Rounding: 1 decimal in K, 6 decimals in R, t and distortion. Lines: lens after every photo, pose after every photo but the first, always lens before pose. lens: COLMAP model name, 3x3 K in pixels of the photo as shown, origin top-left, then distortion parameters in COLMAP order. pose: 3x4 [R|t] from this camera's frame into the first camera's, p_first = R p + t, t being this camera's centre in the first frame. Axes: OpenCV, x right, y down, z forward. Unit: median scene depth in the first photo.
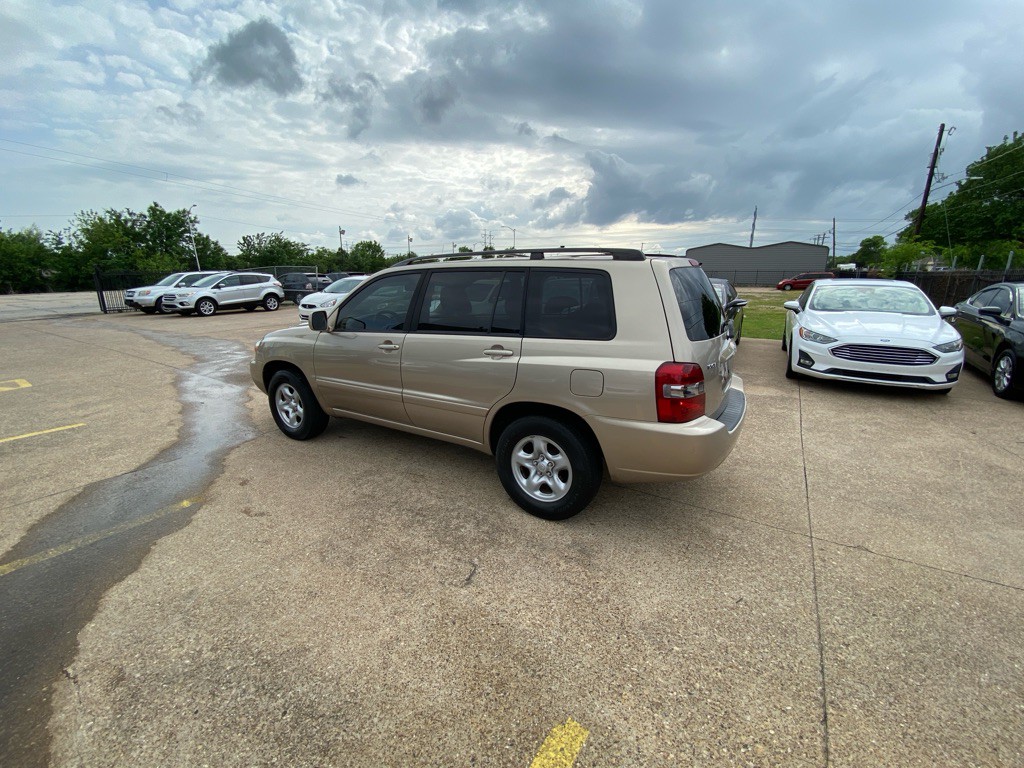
lens RADIAL K [[426.1, 0, 512.5], [0, 426.1, 383.6], [0, 0, 1]] dist [-0.002516, -0.011616]
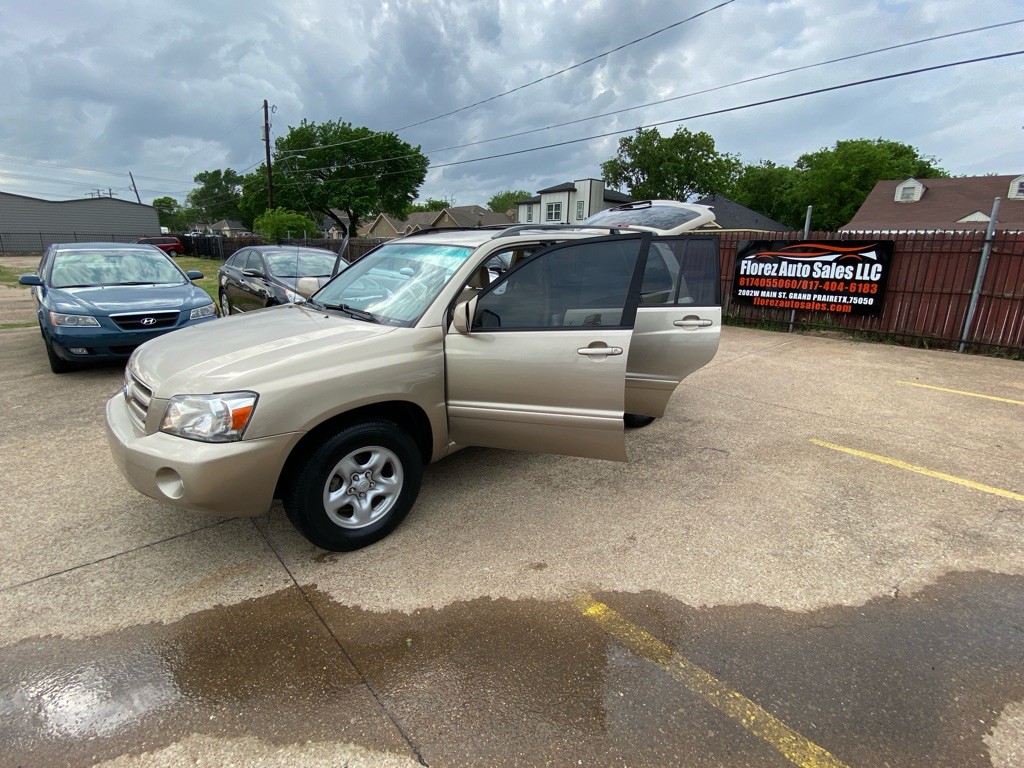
lens RADIAL K [[494.0, 0, 509.5], [0, 494.0, 377.0], [0, 0, 1]] dist [0.001233, -0.010208]
pose [[0.270874, -0.245212, 0.930859, -1.536227], [0.224711, 0.956401, 0.186551, -0.237178], [-0.936019, 0.158642, 0.314166, 0.904862]]
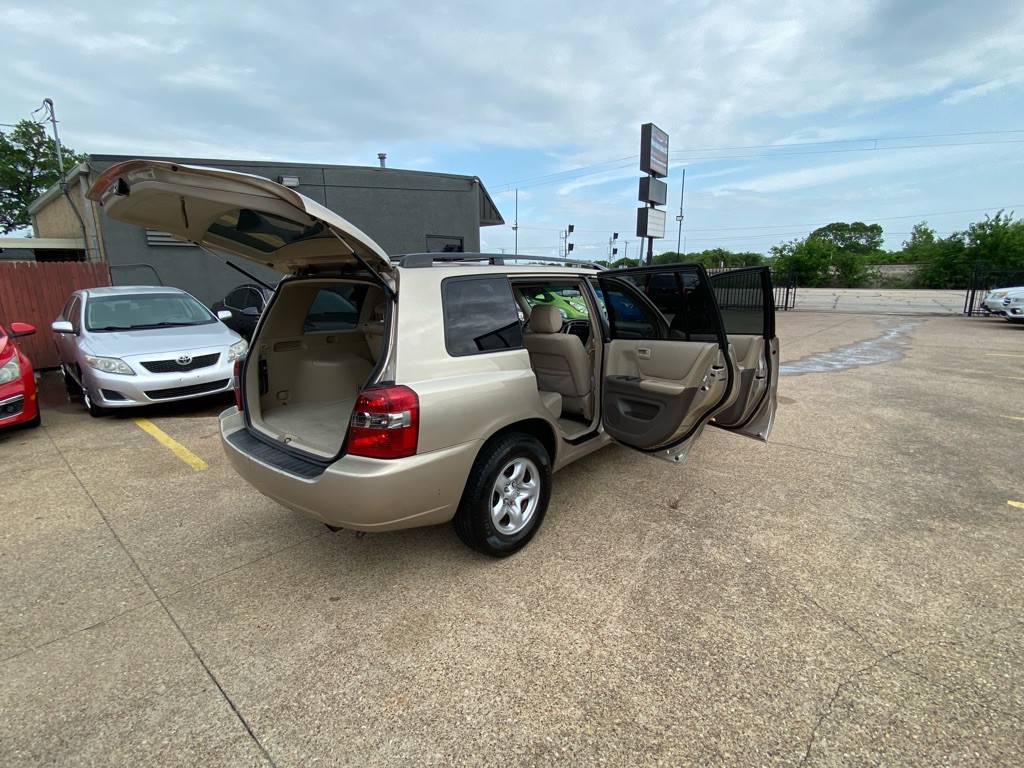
lens RADIAL K [[498.4, 0, 507.5], [0, 498.4, 390.3], [0, 0, 1]] dist [-0.001322, -0.012276]
pose [[-0.171835, 0.212259, -0.961987, 1.352306], [-0.226102, 0.941946, 0.248225, -0.395030], [0.958828, 0.260161, -0.113867, 1.563586]]
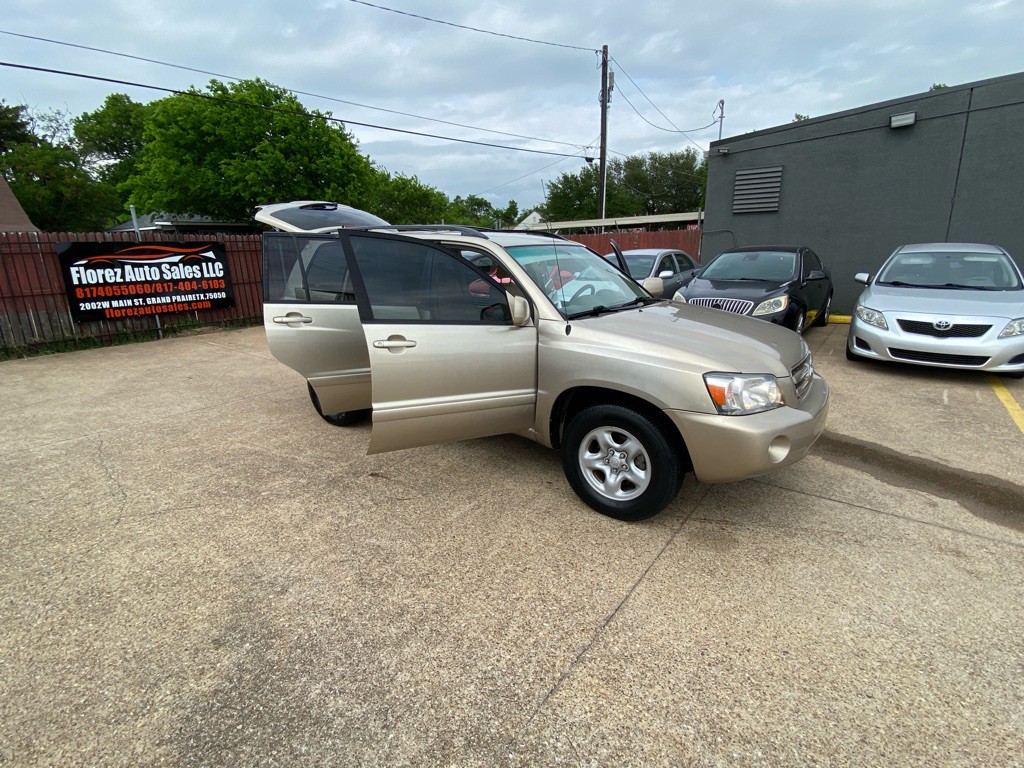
lens RADIAL K [[494.0, 0, 513.7], [0, 494.0, 369.4], [0, 0, 1]] dist [0.001233, -0.010208]
pose [[-0.996684, -0.012514, 0.080398, -0.320556], [0.026496, 0.884323, 0.466122, -0.722611], [-0.076931, 0.466707, -0.881060, 2.863740]]
